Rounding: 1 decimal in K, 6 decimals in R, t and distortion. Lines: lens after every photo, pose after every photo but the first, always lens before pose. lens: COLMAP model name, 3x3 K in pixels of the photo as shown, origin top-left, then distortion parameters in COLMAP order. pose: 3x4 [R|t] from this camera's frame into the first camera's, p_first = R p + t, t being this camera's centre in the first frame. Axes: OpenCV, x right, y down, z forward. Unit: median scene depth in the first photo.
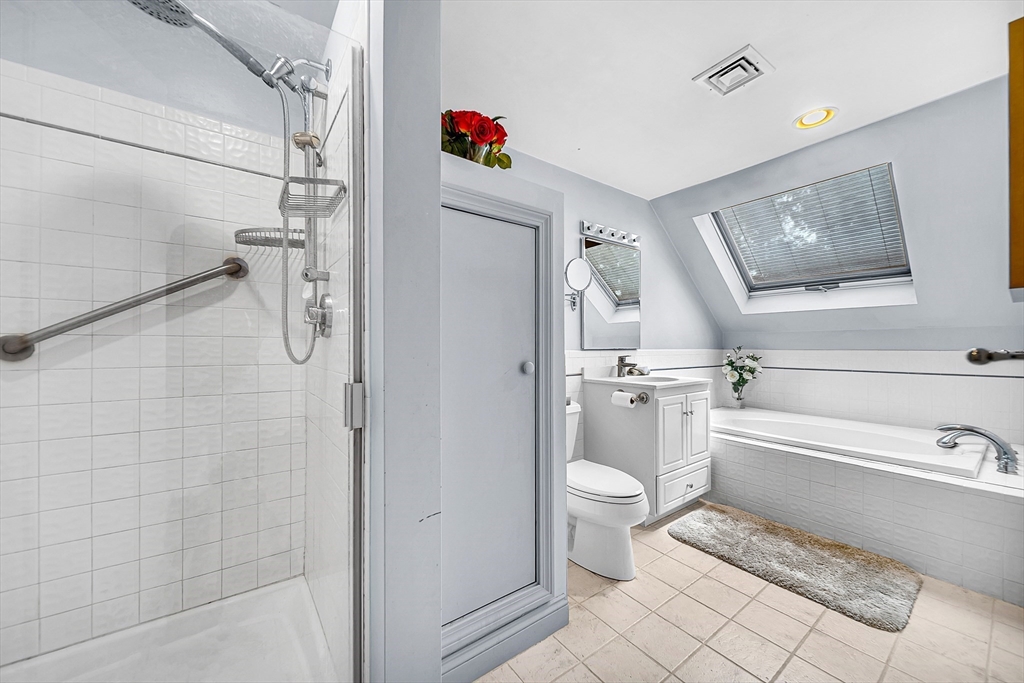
lens RADIAL K [[368.5, 0, 510.9], [0, 368.5, 346.3], [0, 0, 1]] dist [-0.000508, -0.000063]
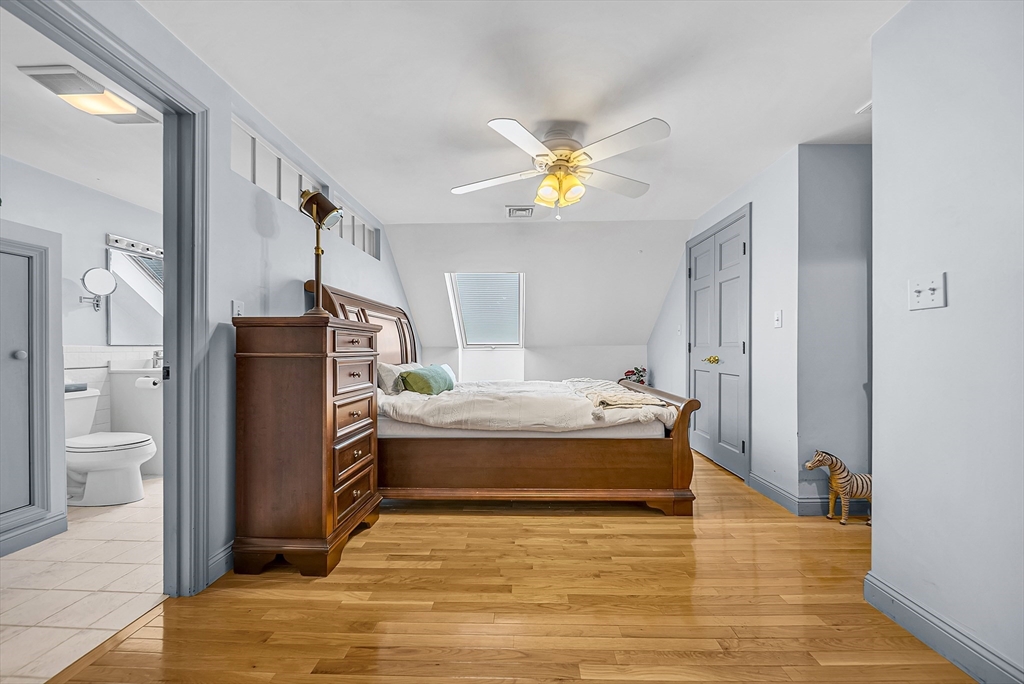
lens RADIAL K [[381.4, 0, 515.3], [0, 381.4, 347.5], [0, 0, 1]] dist [-0.001382, -0.000221]
pose [[0.611292, 0.000084, 0.791405, 0.029258], [-0.000736, 1.000000, 0.000462, 0.015311], [-0.791405, -0.000865, 0.611292, -0.773637]]
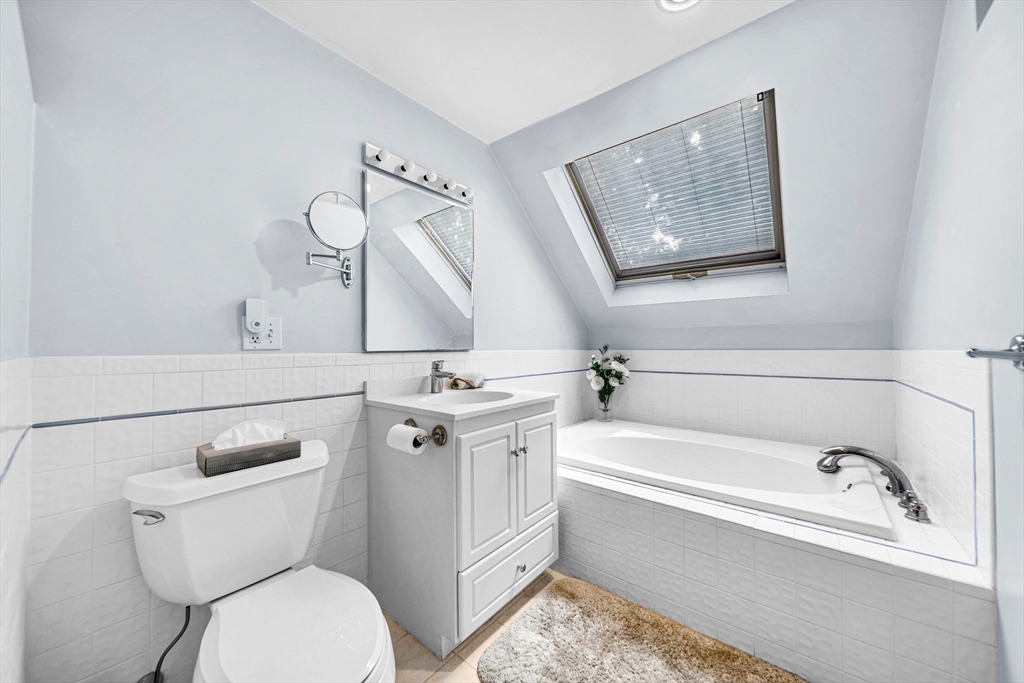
lens RADIAL K [[365.9, 0, 513.7], [0, 365.9, 342.0], [0, 0, 1]] dist [-0.002158, -0.000415]
pose [[0.964878, -0.001212, 0.262696, 0.283421], [0.005004, 0.999893, -0.013768, 0.002192], [-0.262652, 0.014599, 0.964780, 0.363163]]
